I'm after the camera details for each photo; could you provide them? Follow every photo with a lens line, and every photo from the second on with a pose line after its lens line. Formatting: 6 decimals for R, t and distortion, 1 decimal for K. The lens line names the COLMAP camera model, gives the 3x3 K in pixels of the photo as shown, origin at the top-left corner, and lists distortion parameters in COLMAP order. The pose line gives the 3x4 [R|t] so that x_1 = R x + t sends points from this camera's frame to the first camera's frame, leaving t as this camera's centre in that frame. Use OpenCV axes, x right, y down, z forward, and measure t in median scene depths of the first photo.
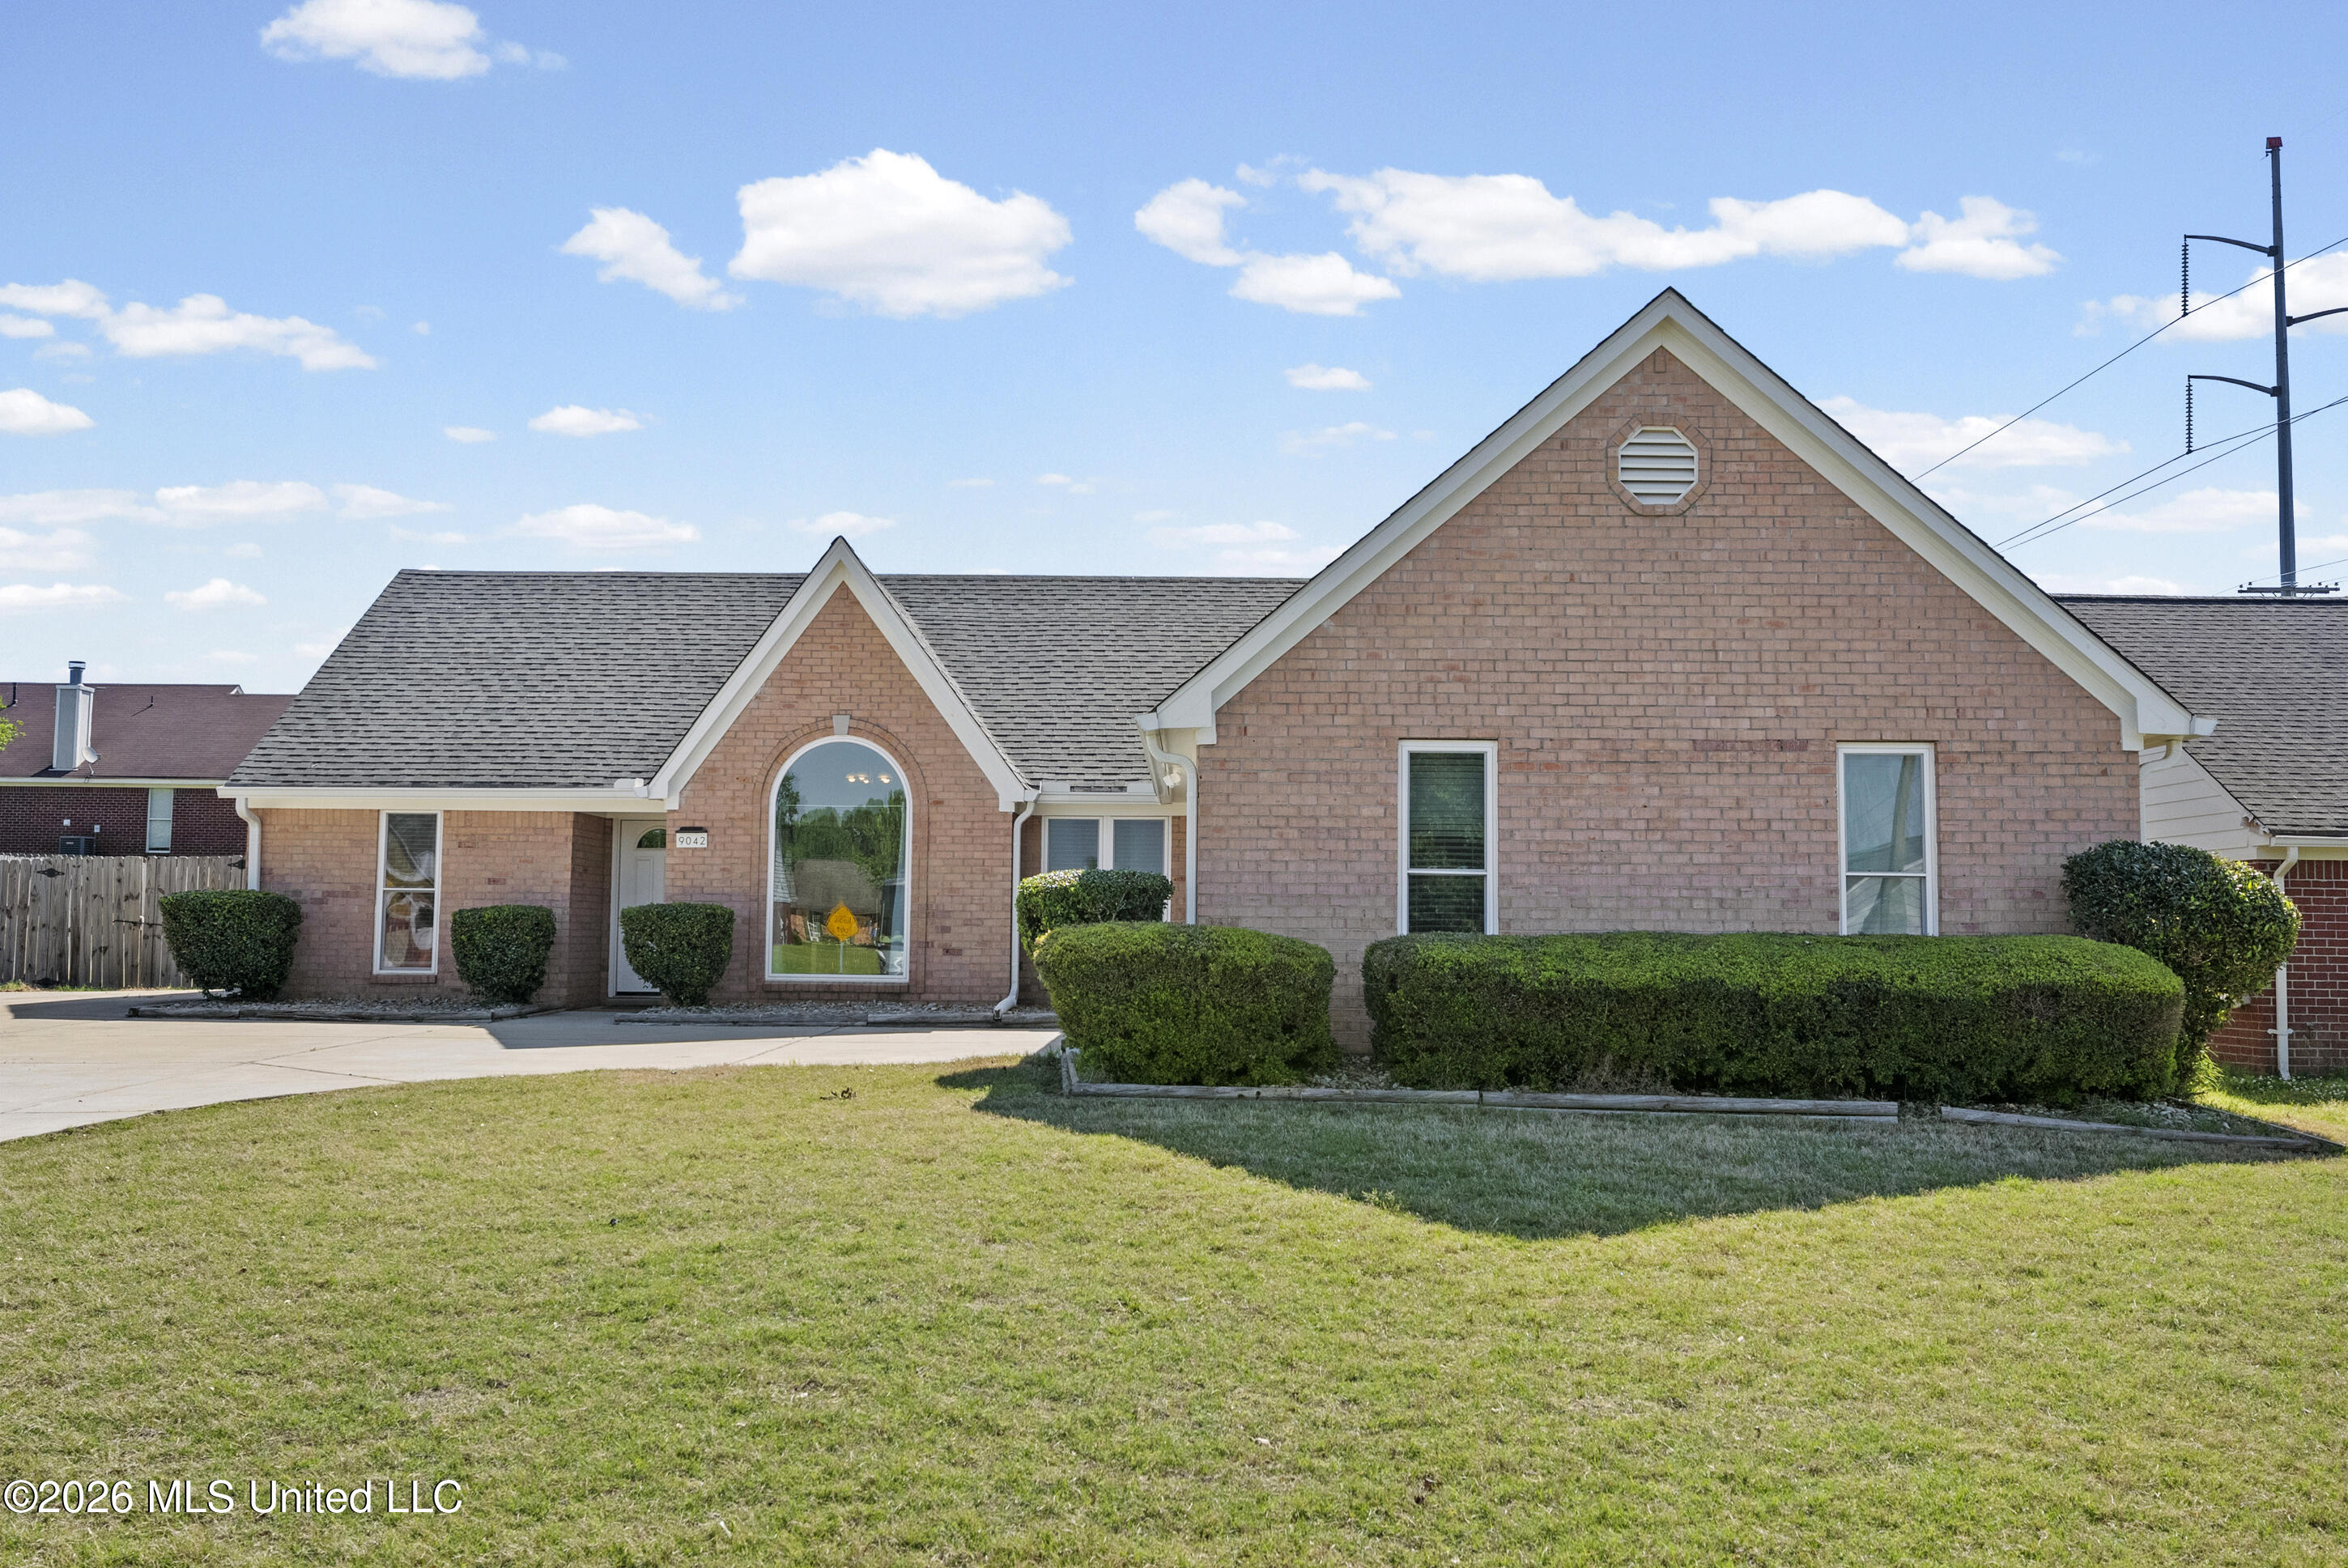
lens RADIAL K [[2087.5, 0, 1174.0], [0, 2087.5, 784.0], [0, 0, 1]] dist [-0.005778, -0.000936]
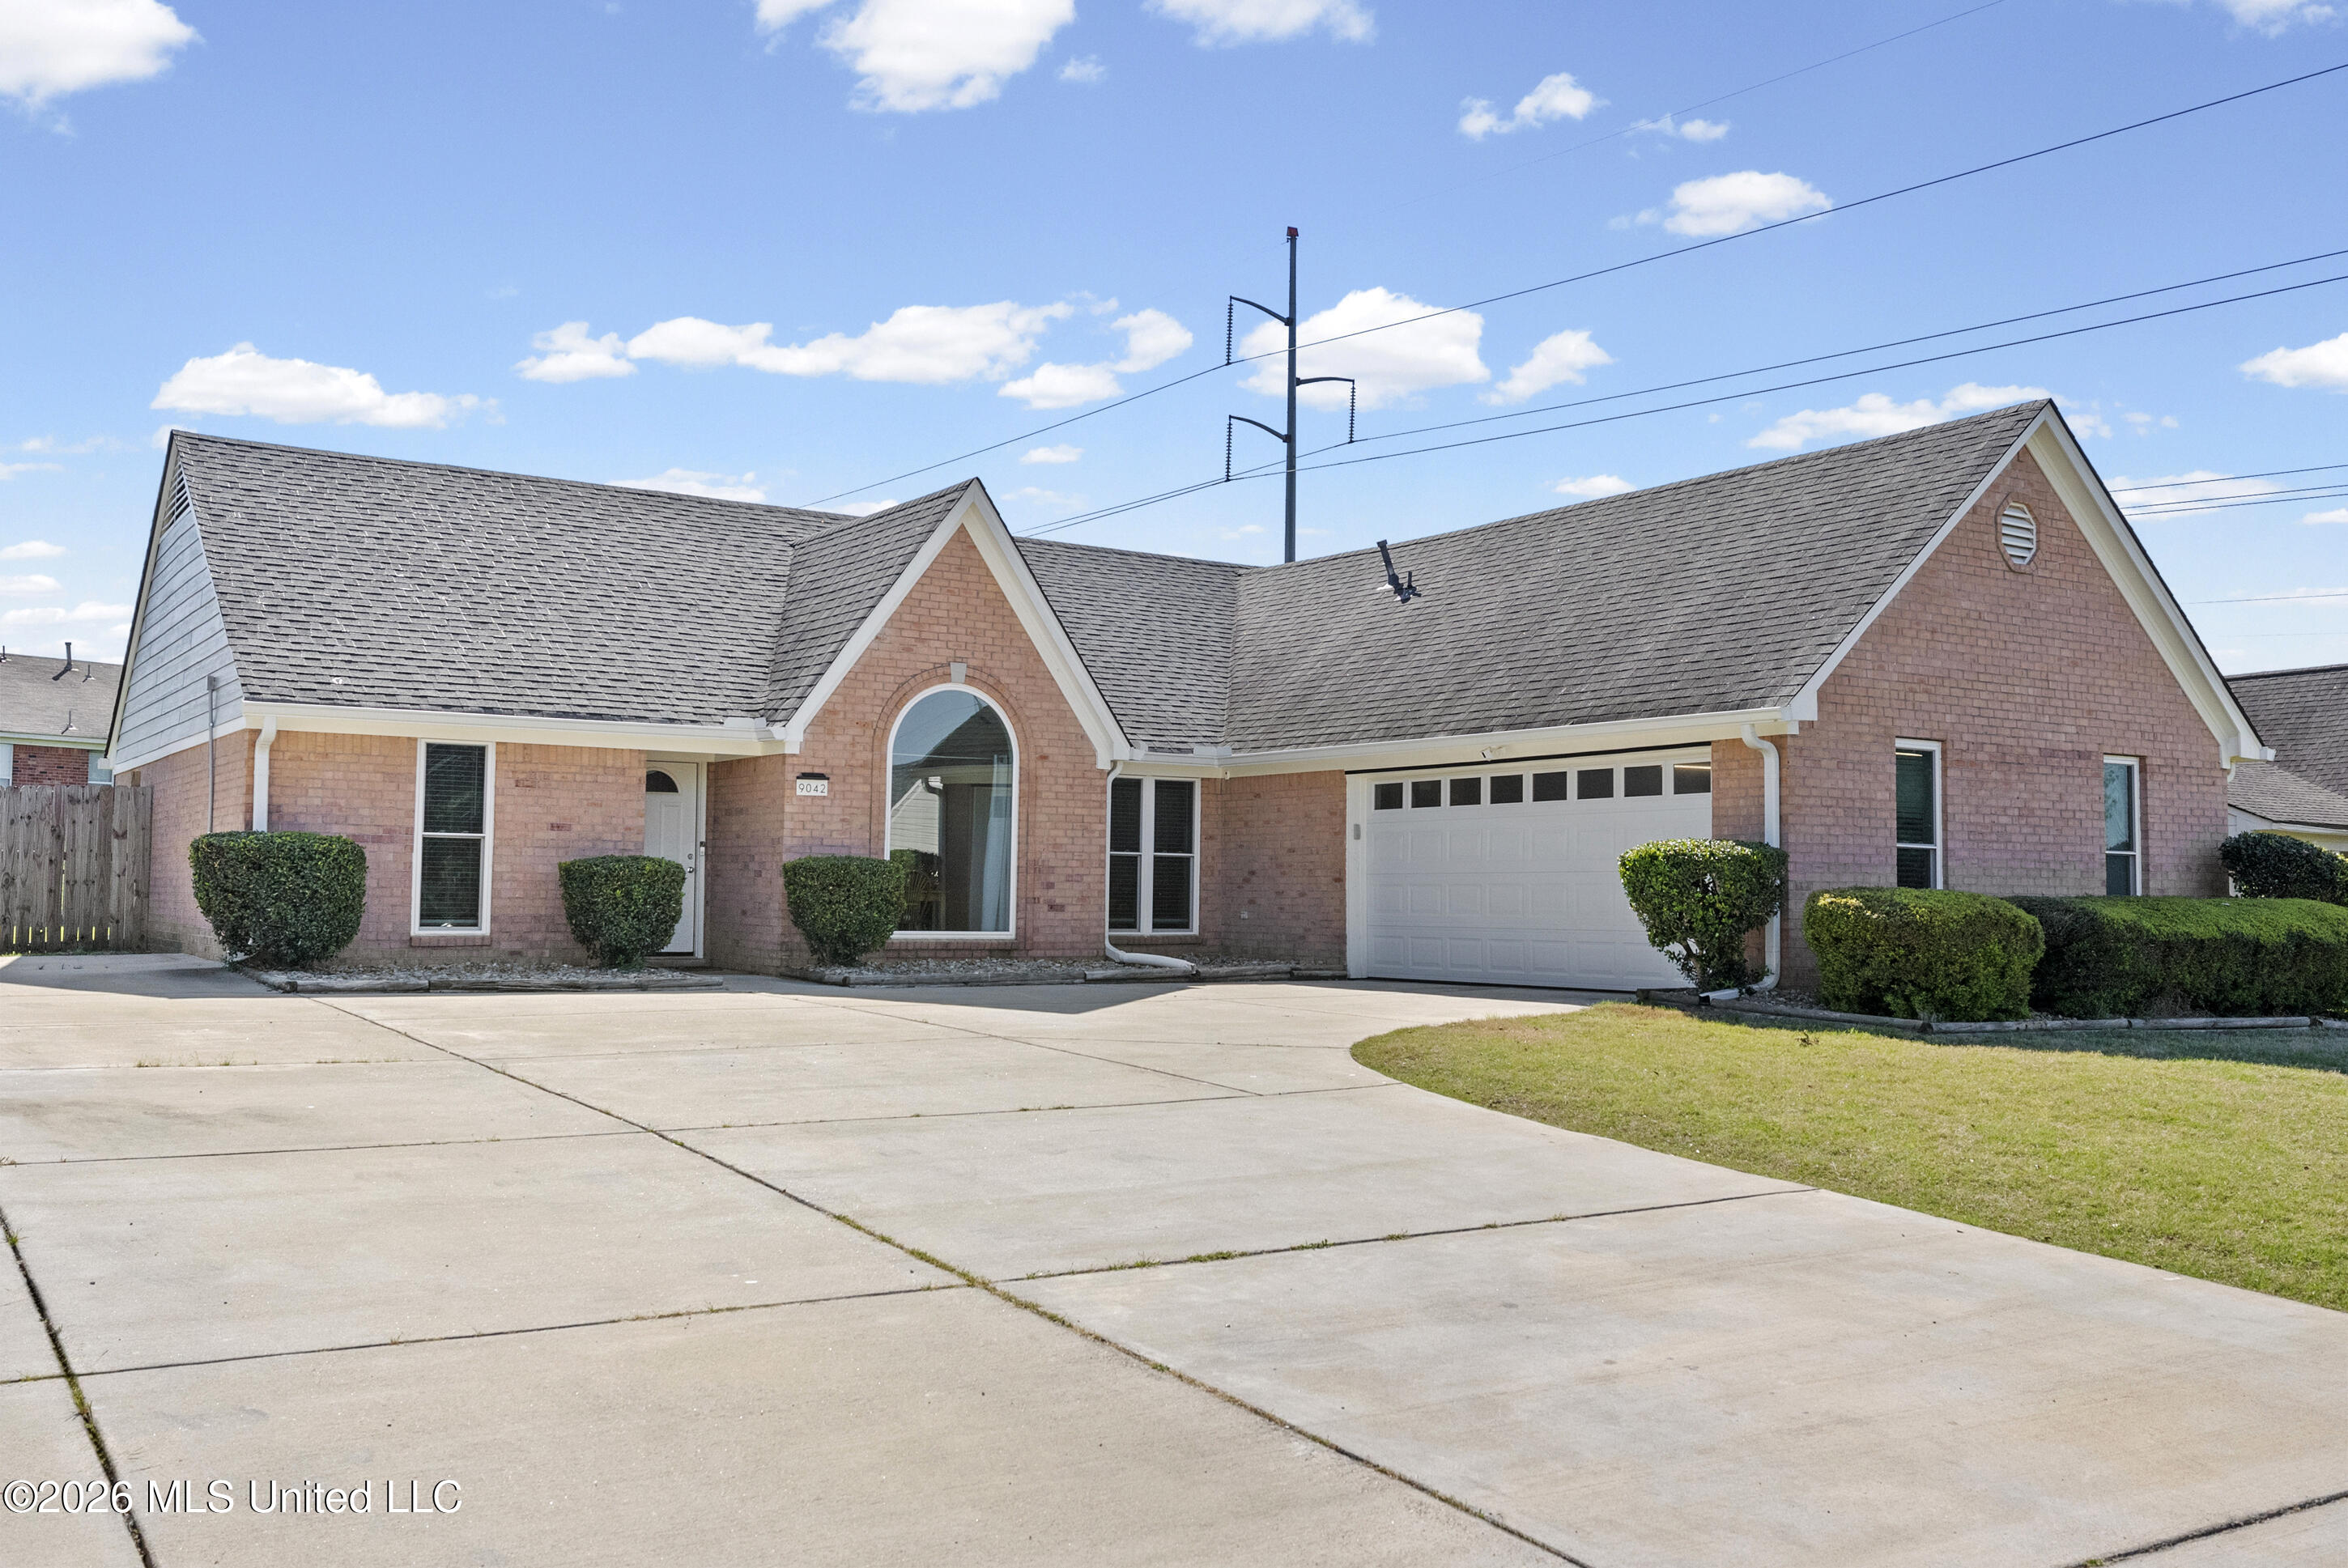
lens RADIAL K [[2036.5, 0, 1174.0], [0, 2036.5, 784.0], [0, 0, 1]] dist [-0.006203, 0.001930]
pose [[0.827370, 0.032010, 0.560744, -0.606547], [-0.045896, 0.998889, 0.010698, 0.008397], [-0.559779, -0.034587, 0.827920, 0.165184]]
